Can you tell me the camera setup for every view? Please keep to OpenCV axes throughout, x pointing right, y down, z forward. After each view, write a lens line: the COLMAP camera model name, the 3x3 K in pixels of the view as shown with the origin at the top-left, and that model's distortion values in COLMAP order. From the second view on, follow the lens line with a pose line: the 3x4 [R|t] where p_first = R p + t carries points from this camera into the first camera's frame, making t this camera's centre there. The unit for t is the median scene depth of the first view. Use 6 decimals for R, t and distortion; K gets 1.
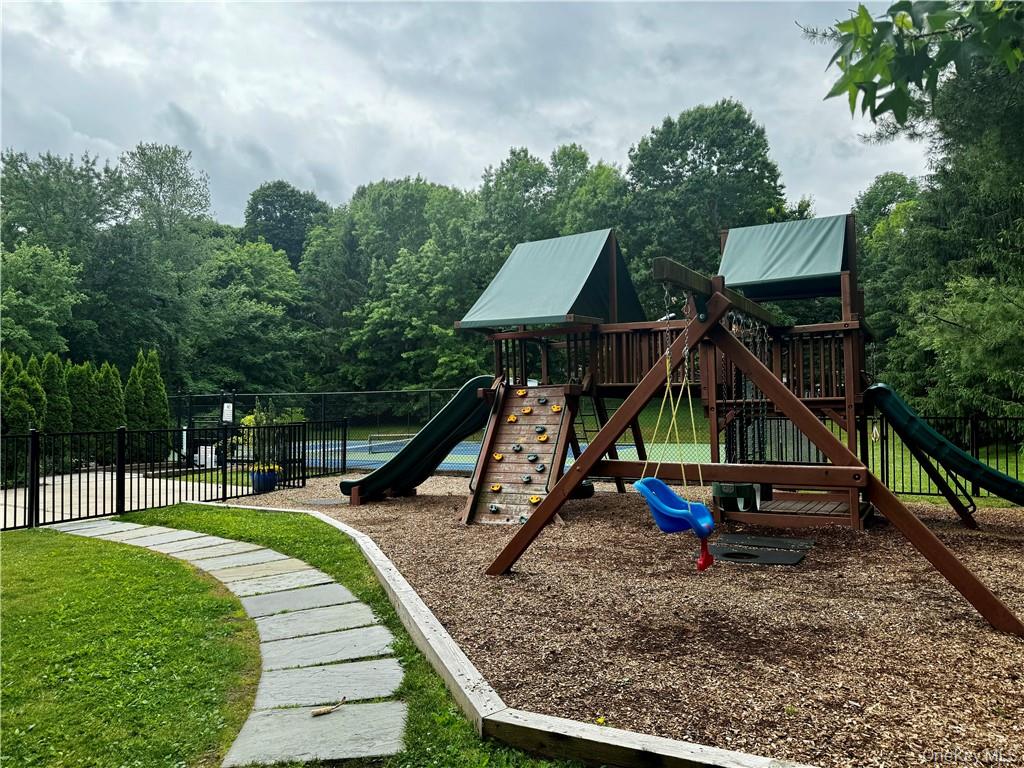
lens RADIAL K [[757.5, 0, 512.0], [0, 757.5, 384.0], [0, 0, 1]] dist [0.000651, -0.000633]
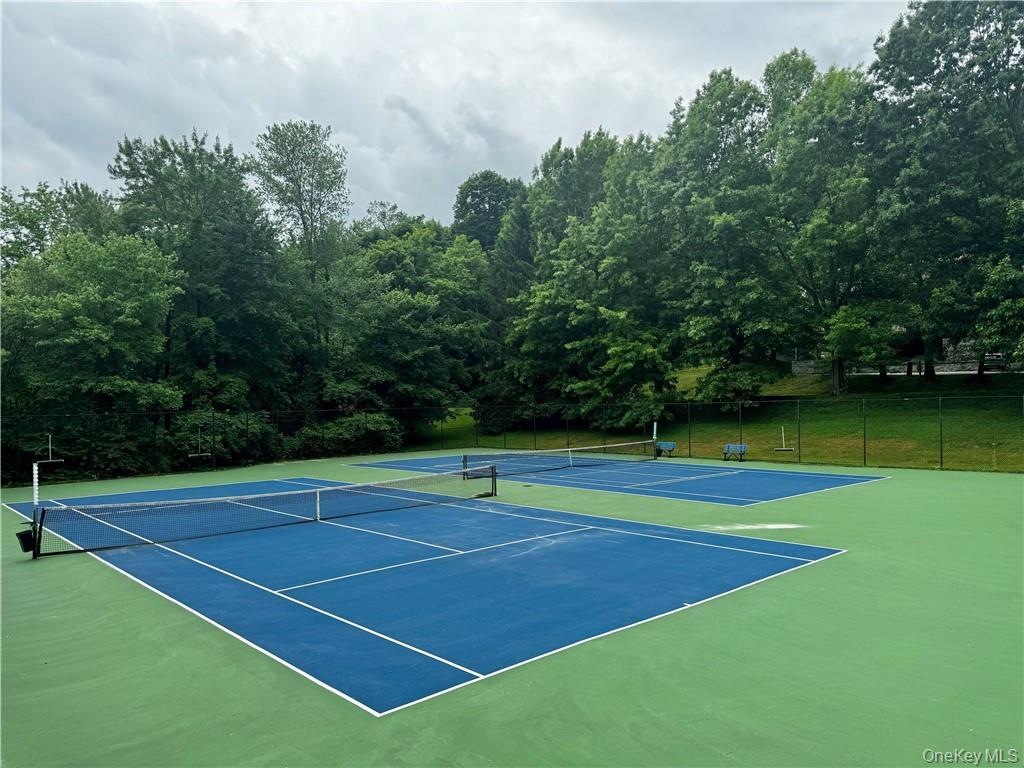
lens RADIAL K [[735.5, 0, 491.3], [0, 735.5, 409.0], [0, 0, 1]] dist [0.068485, -0.117998]
pose [[0.935484, -0.003173, -0.353356, 0.060298], [0.017891, 0.999102, 0.038395, -0.001837], [0.352917, -0.042240, 0.934701, 0.214776]]
